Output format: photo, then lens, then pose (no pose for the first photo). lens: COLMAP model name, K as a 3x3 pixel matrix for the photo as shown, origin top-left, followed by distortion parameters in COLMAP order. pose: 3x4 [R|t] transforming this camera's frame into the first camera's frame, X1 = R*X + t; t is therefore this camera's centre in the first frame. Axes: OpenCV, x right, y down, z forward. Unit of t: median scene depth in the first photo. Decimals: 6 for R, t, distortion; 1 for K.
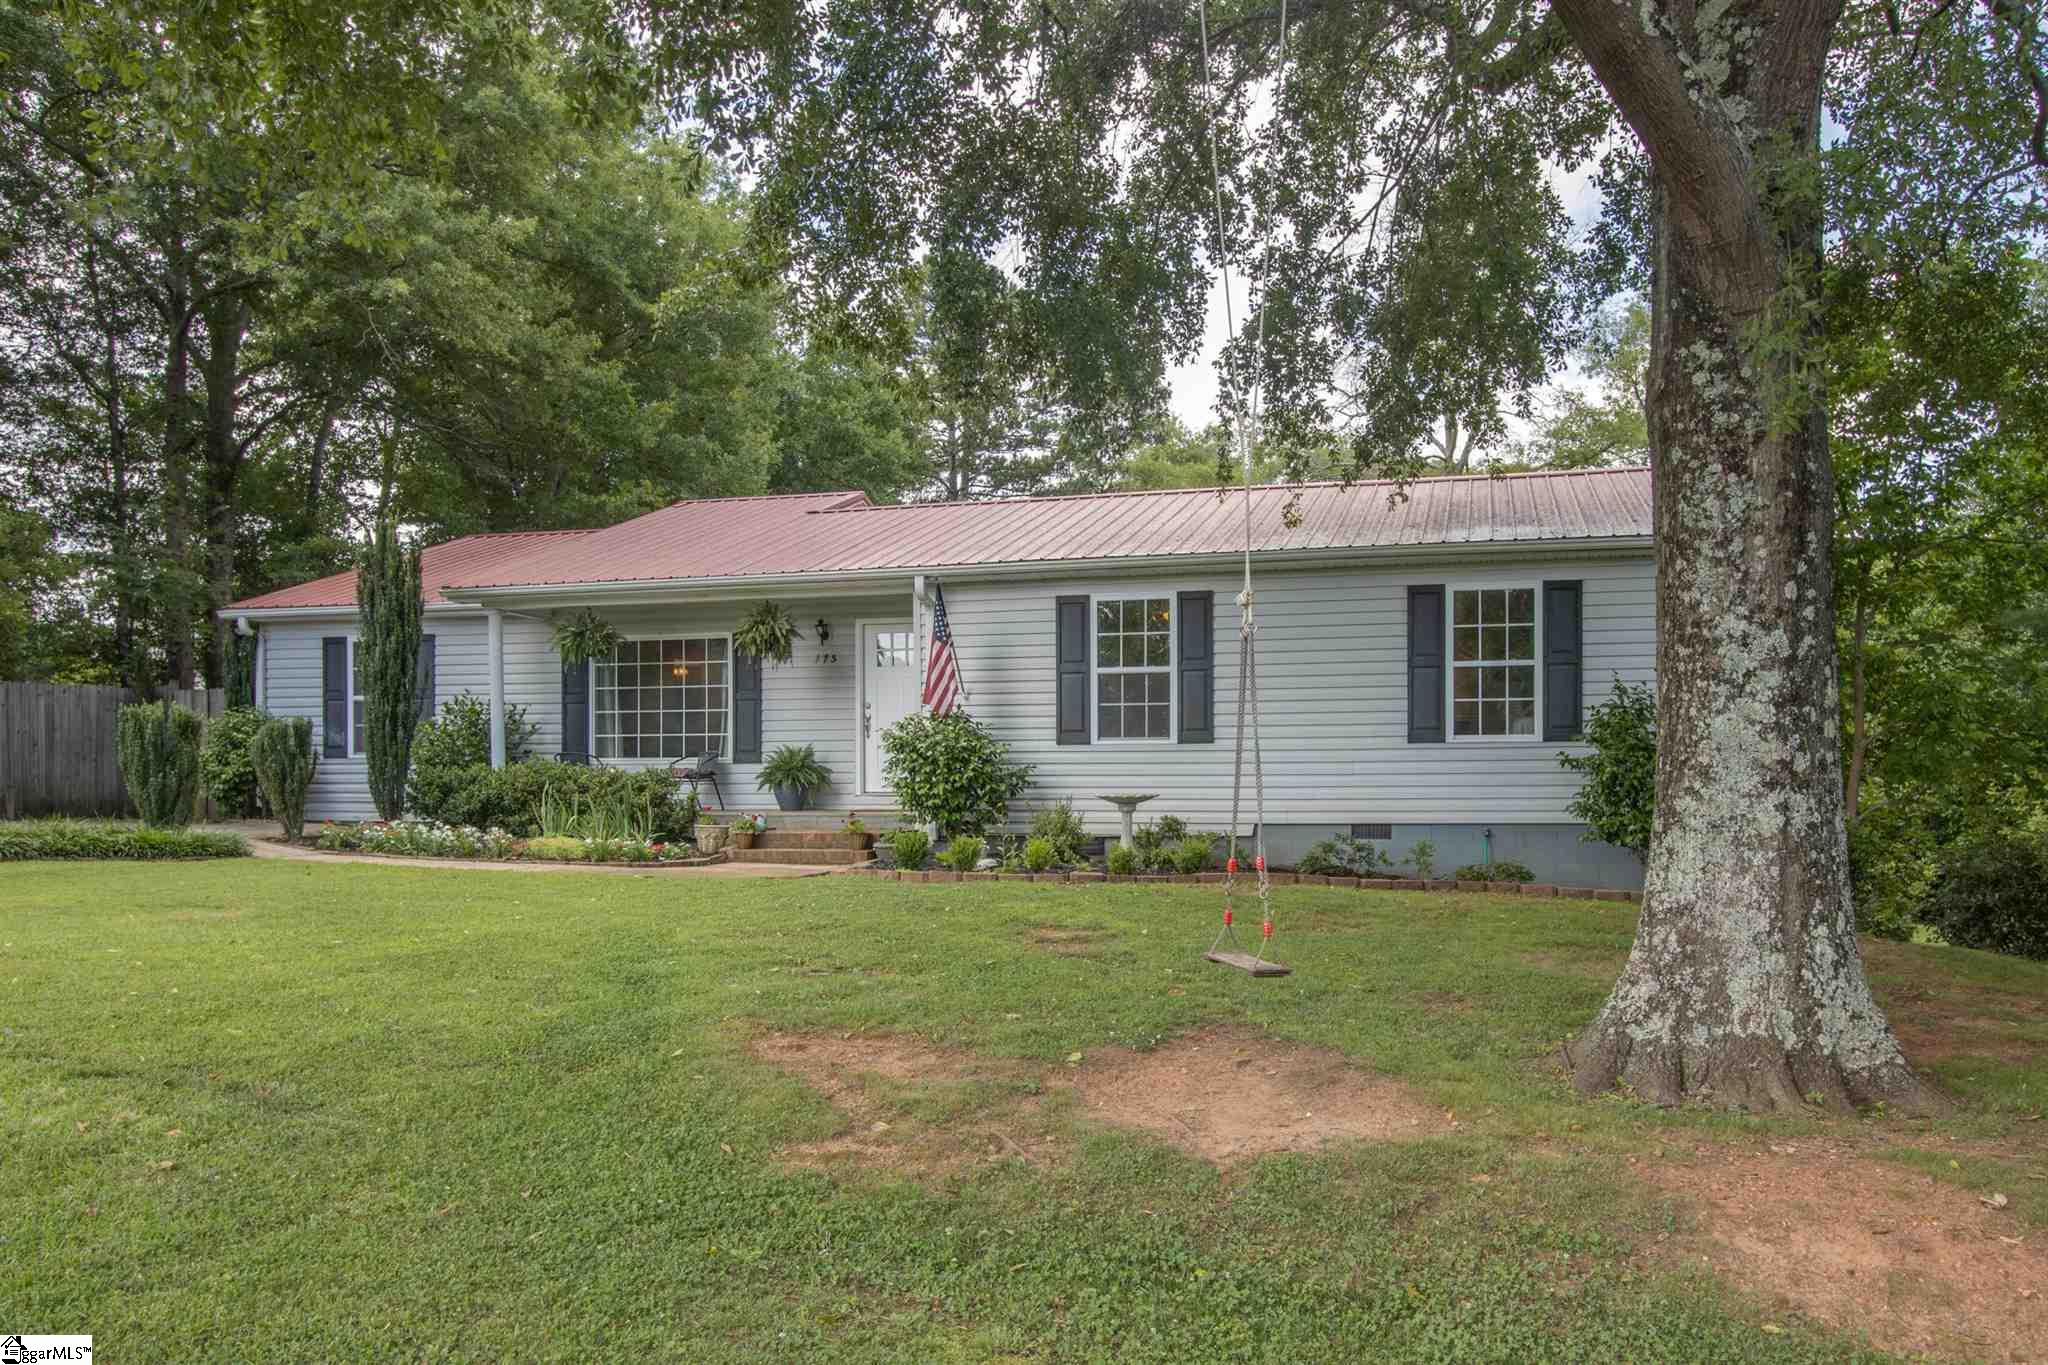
lens RADIAL K [[1599.1, 0, 1024.0], [0, 1599.1, 682.5], [0, 0, 1]] dist [-0.028975, -0.000351]
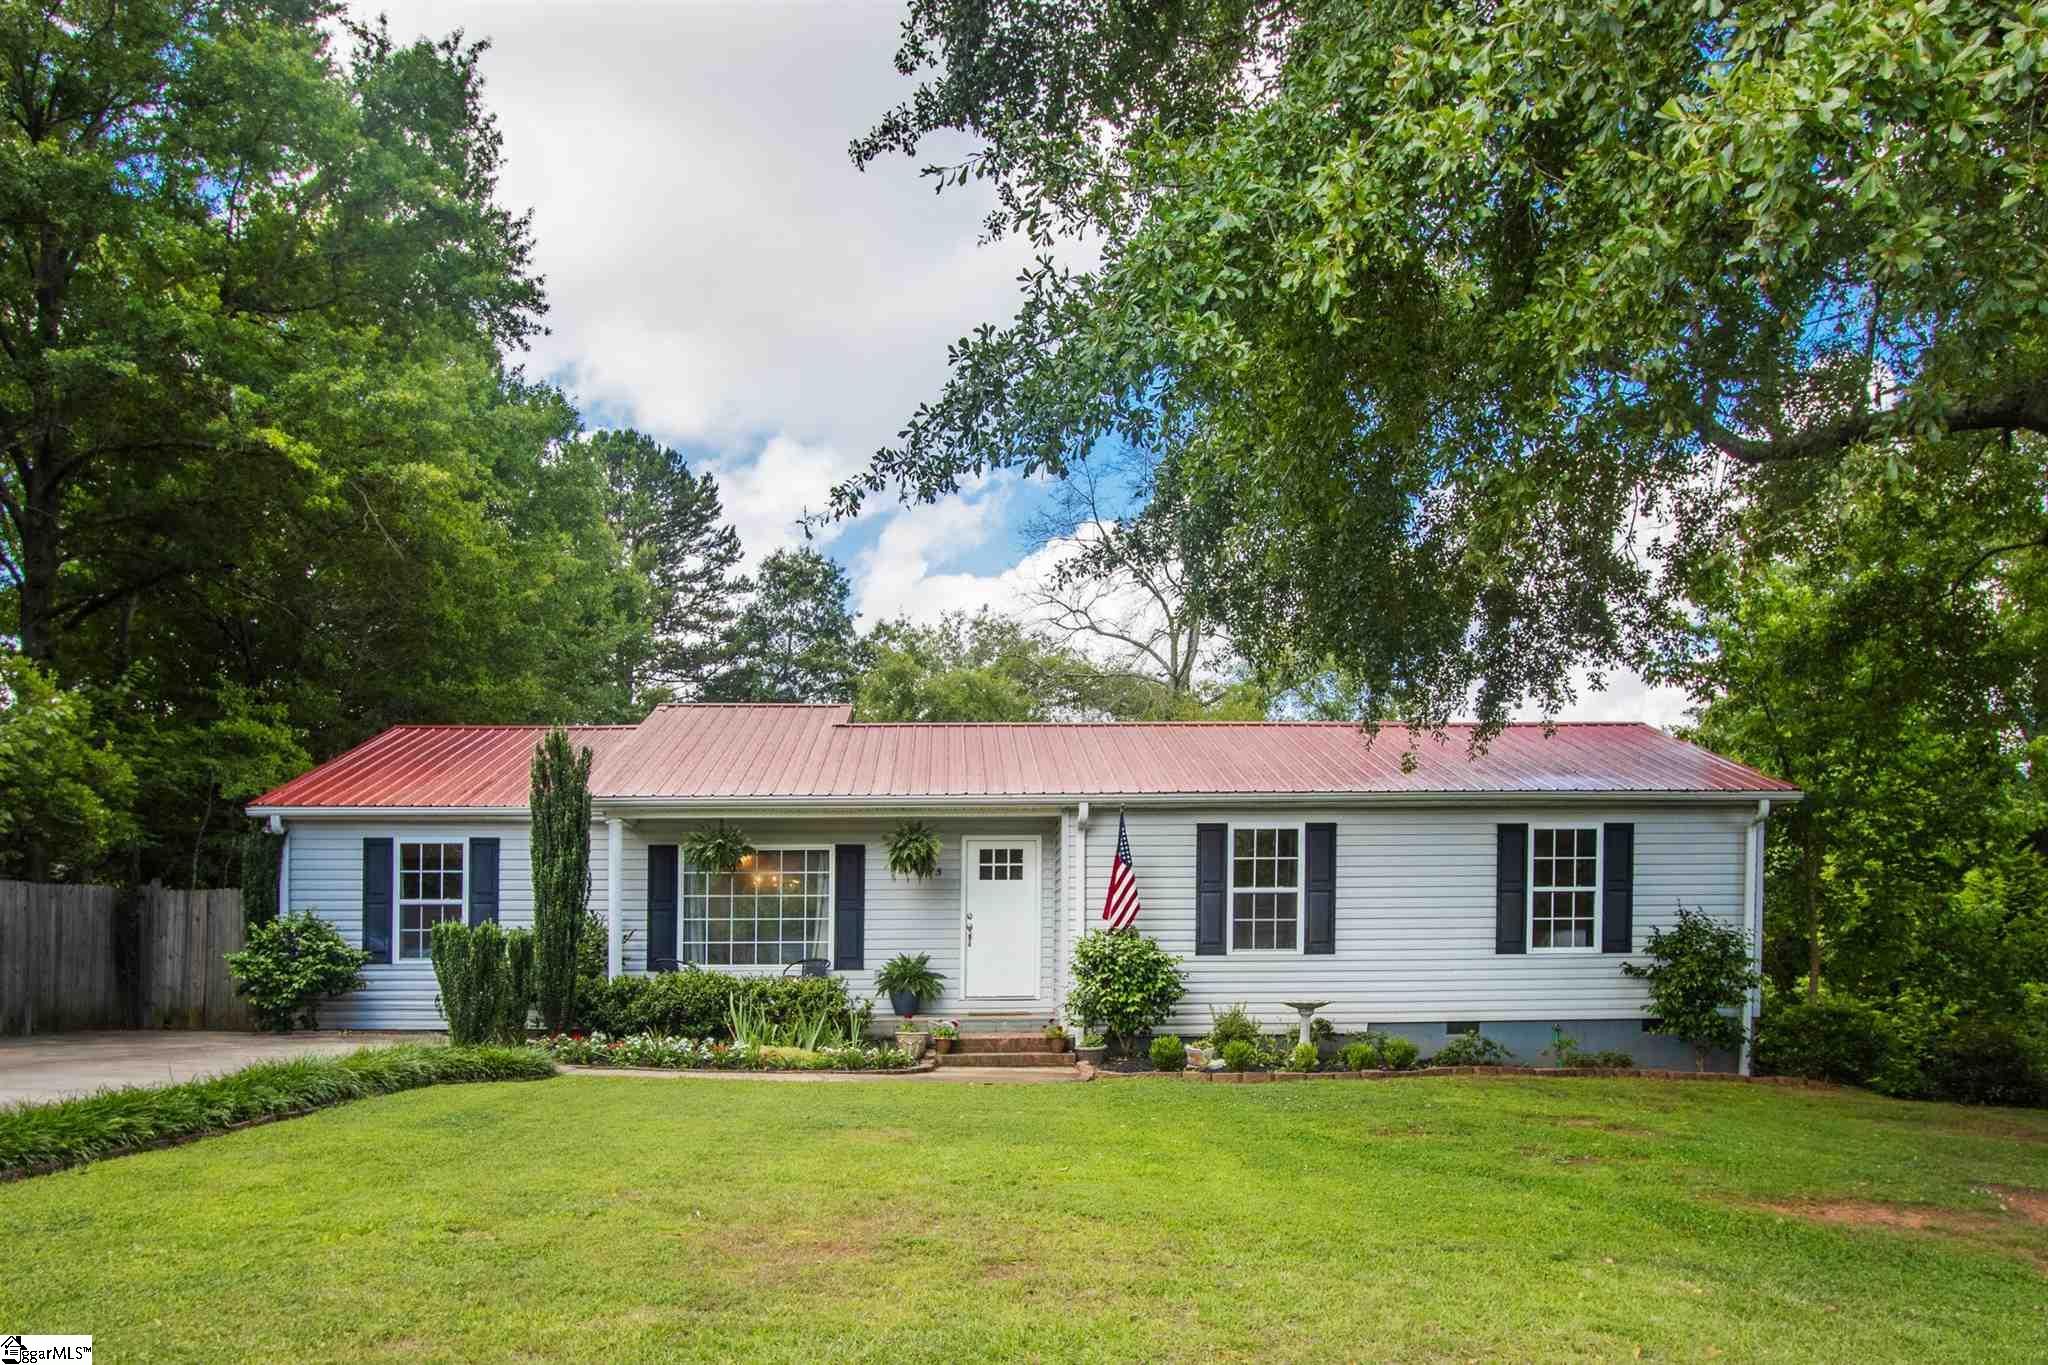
lens RADIAL K [[1599.1, 0, 1024.0], [0, 1599.1, 682.5], [0, 0, 1]] dist [-0.028975, -0.000351]
pose [[0.955805, 0.047246, 0.290181, -0.444752], [-0.014344, 0.993322, -0.114482, -0.022248], [-0.293652, 0.105260, 0.950099, -0.061557]]
